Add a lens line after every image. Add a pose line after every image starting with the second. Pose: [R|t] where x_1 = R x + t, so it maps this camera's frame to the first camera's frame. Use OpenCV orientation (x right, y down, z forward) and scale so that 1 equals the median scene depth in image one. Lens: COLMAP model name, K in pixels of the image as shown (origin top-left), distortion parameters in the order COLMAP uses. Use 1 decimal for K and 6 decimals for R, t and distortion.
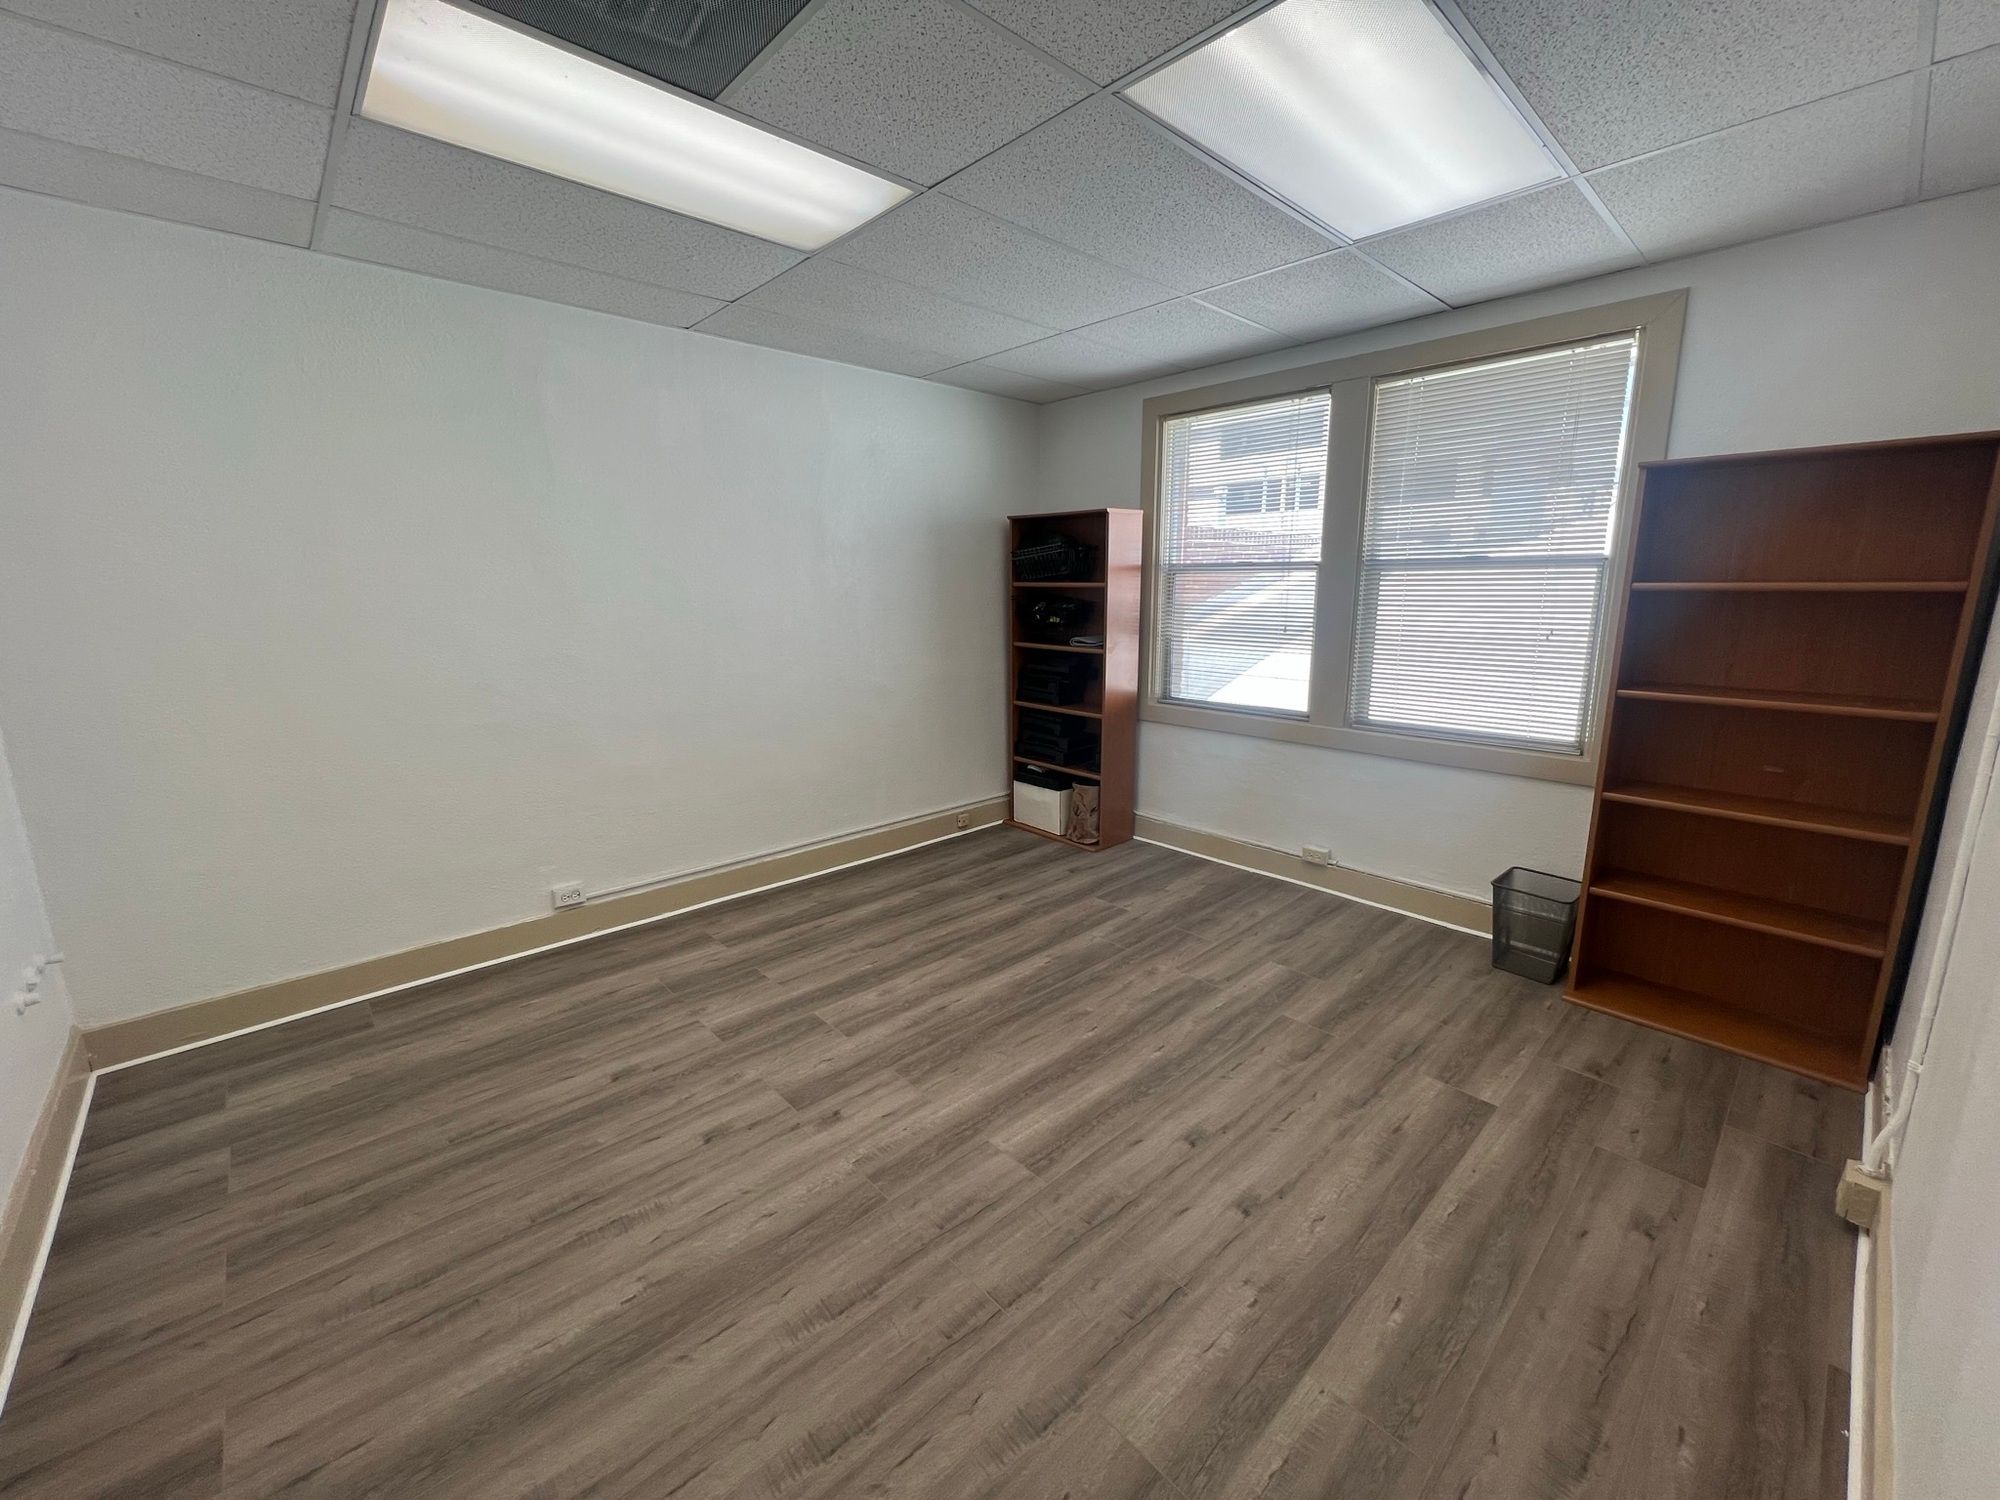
lens RADIAL K [[804.1, 0, 1000.0], [0, 804.1, 750.0], [0, 0, 1]] dist [-0.007919, 0.000009]
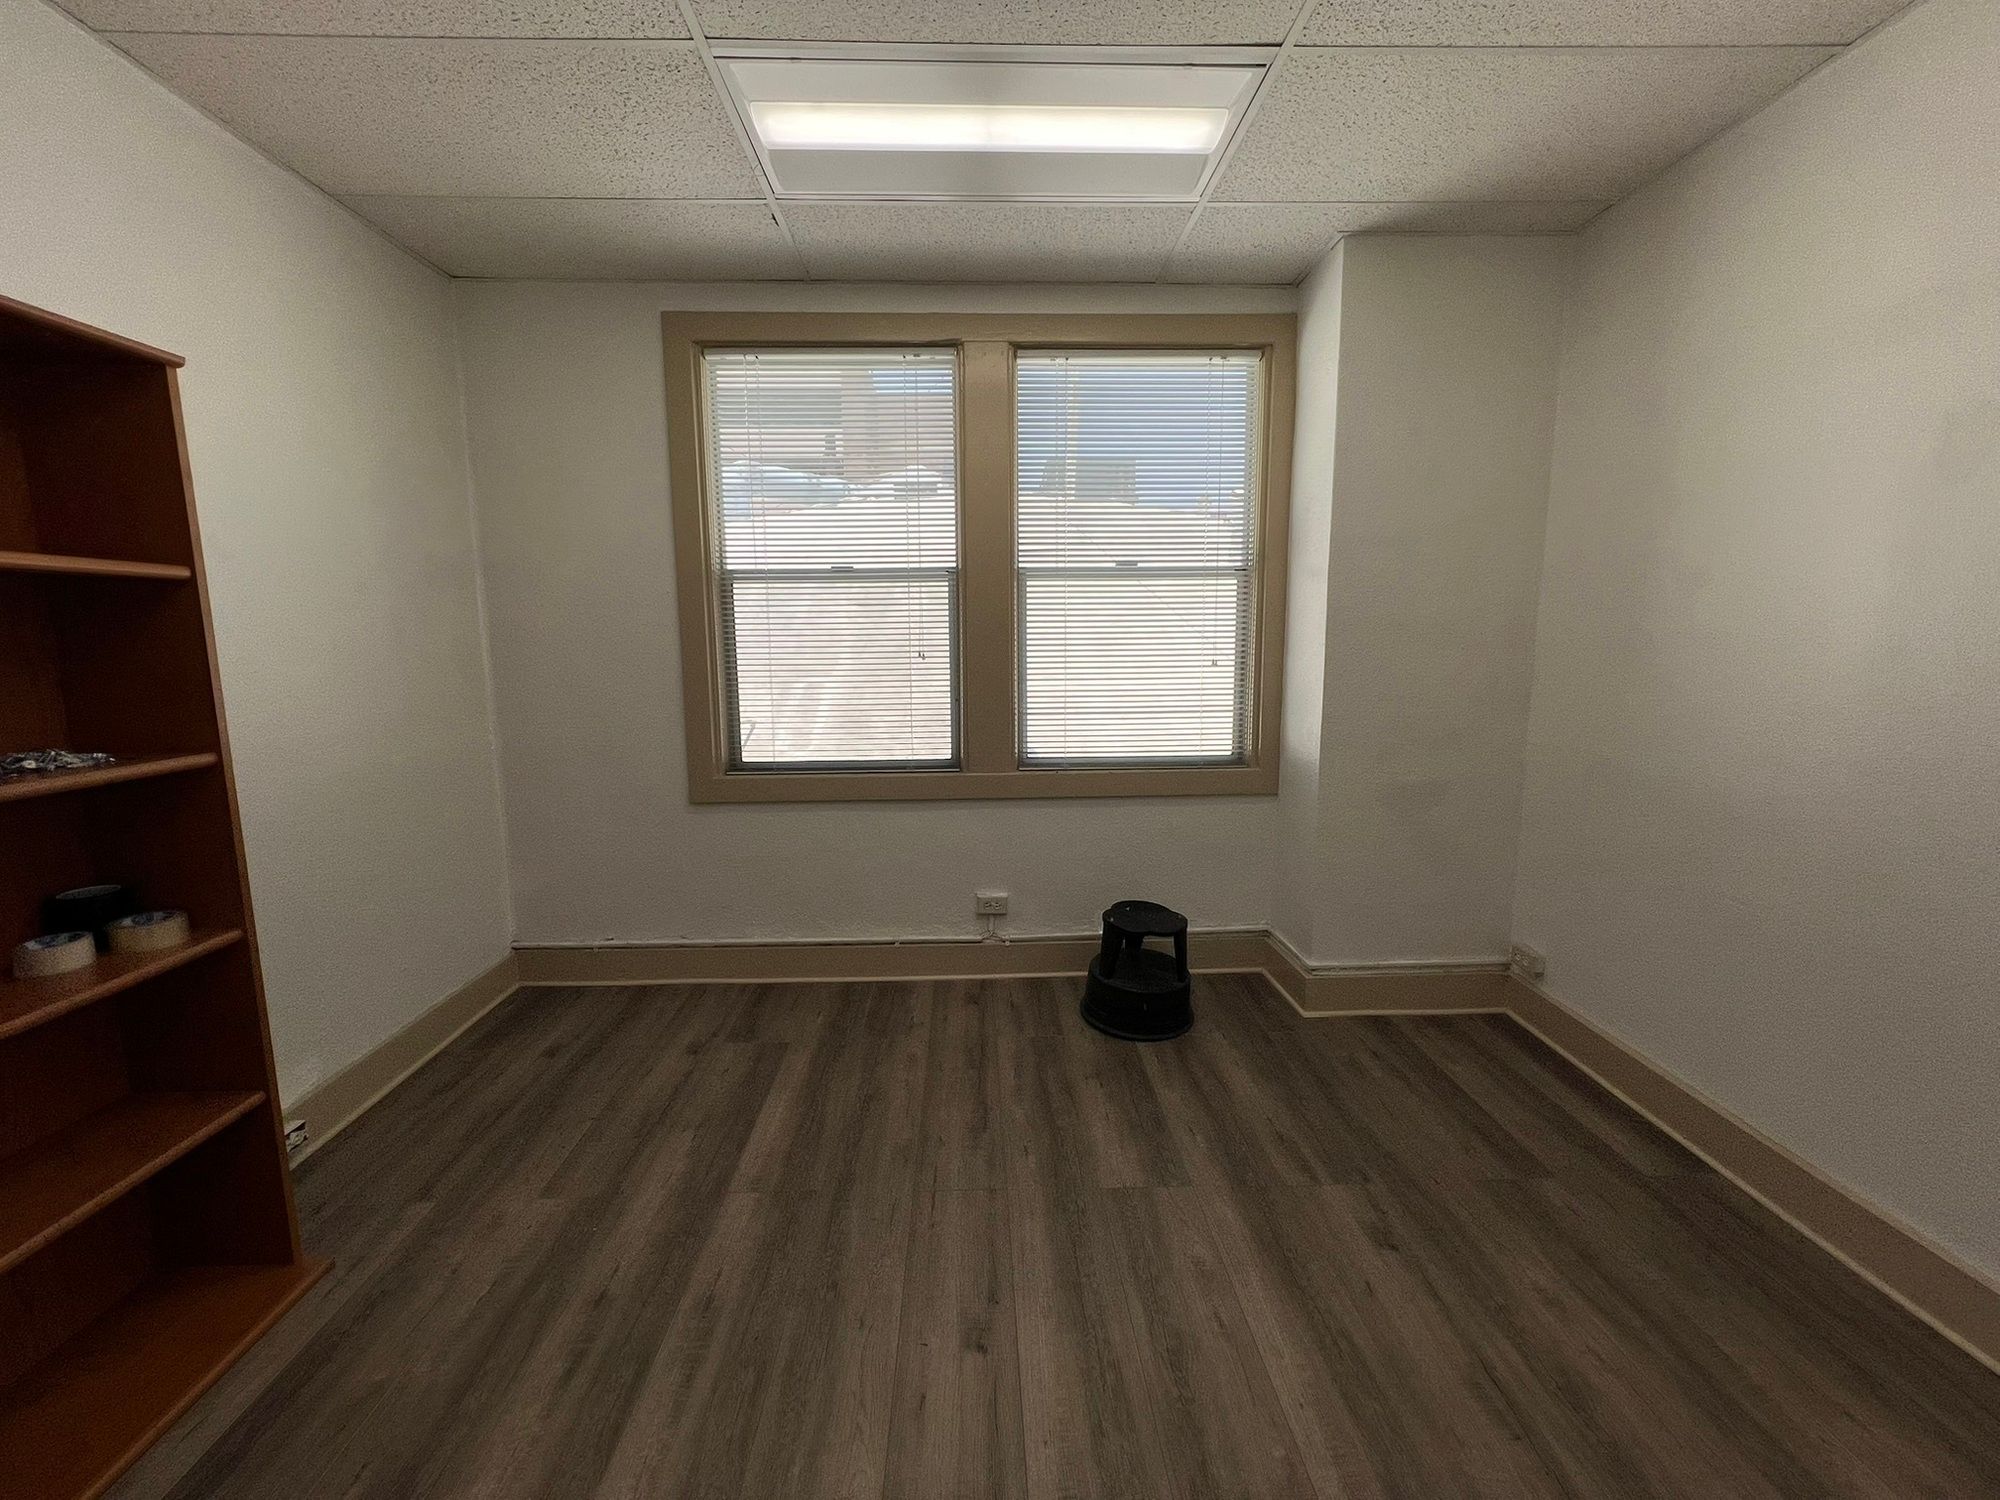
lens RADIAL K [[804.1, 0, 1000.0], [0, 804.1, 750.0], [0, 0, 1]] dist [-0.007919, 0.000009]
pose [[0.652119, -0.116449, 0.749120, -0.186828], [0.153604, 0.987933, 0.019857, -0.067304], [-0.742392, 0.102119, 0.662137, 0.454565]]
